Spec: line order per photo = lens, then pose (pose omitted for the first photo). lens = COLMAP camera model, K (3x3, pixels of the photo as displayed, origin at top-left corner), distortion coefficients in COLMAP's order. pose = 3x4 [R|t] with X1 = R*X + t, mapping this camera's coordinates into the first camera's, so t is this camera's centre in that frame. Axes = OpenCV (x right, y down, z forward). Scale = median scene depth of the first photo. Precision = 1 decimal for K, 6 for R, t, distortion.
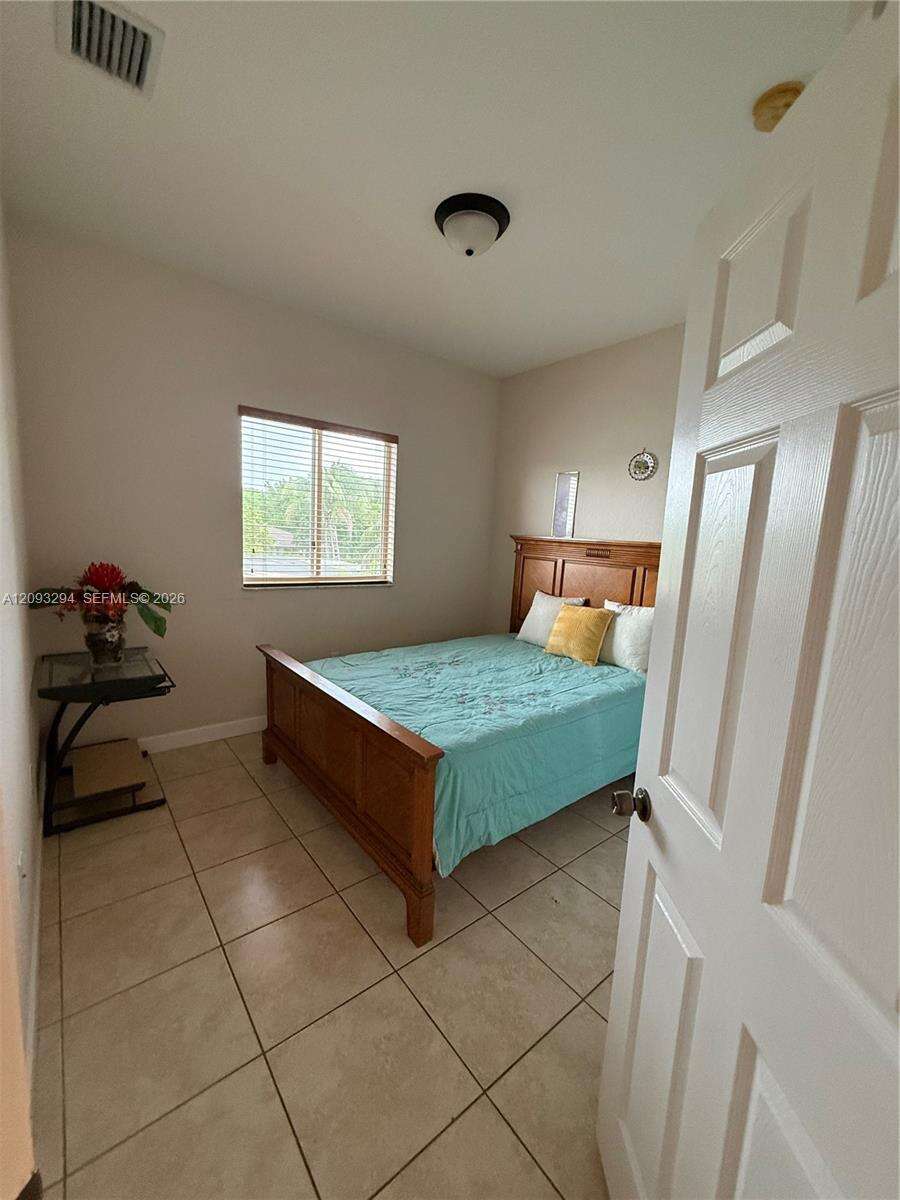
lens RADIAL K [[482.7, 0, 452.9], [0, 482.7, 608.4], [0, 0, 1]] dist [0.000086, -0.000046]
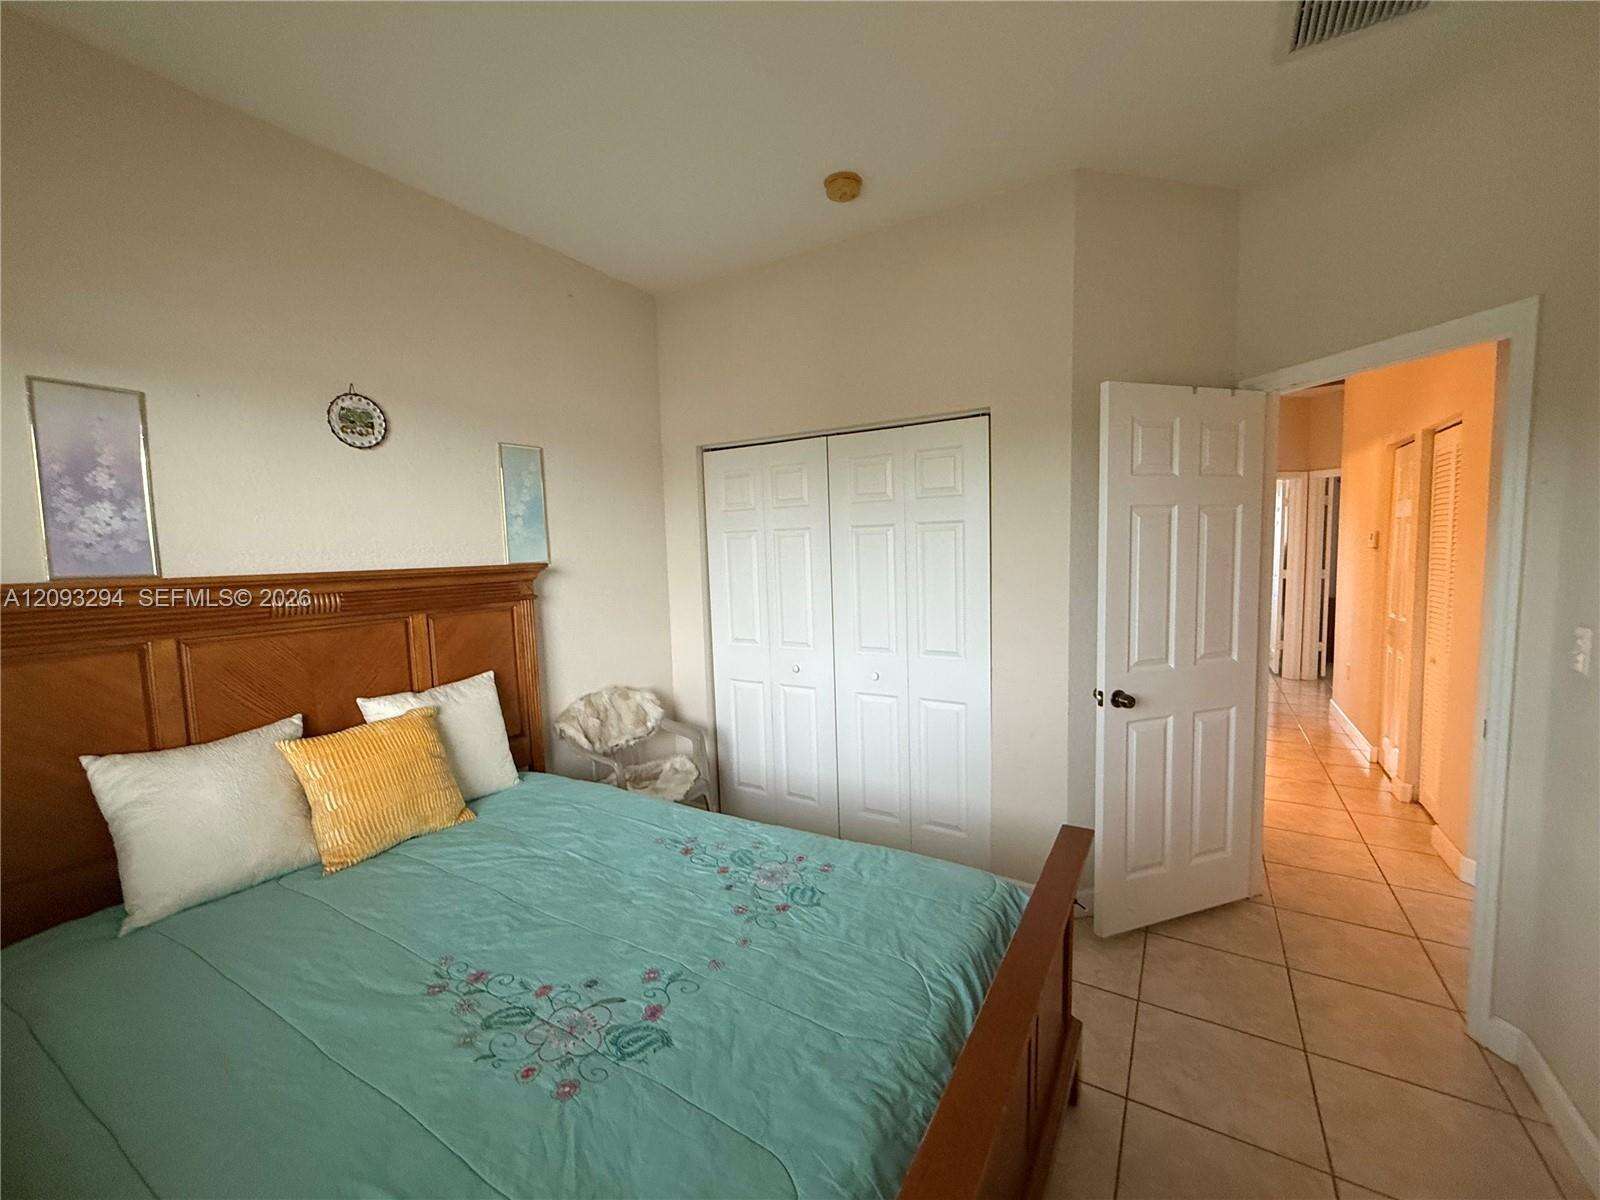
lens RADIAL K [[643.5, 0, 804.8], [0, 643.5, 606.4], [0, 0, 1]] dist [0.000086, -0.000046]
pose [[-0.355675, -0.121739, 0.926647, -0.665730], [0.156516, 0.969720, 0.187474, -0.259957], [-0.921411, 0.211715, -0.325851, 1.349234]]
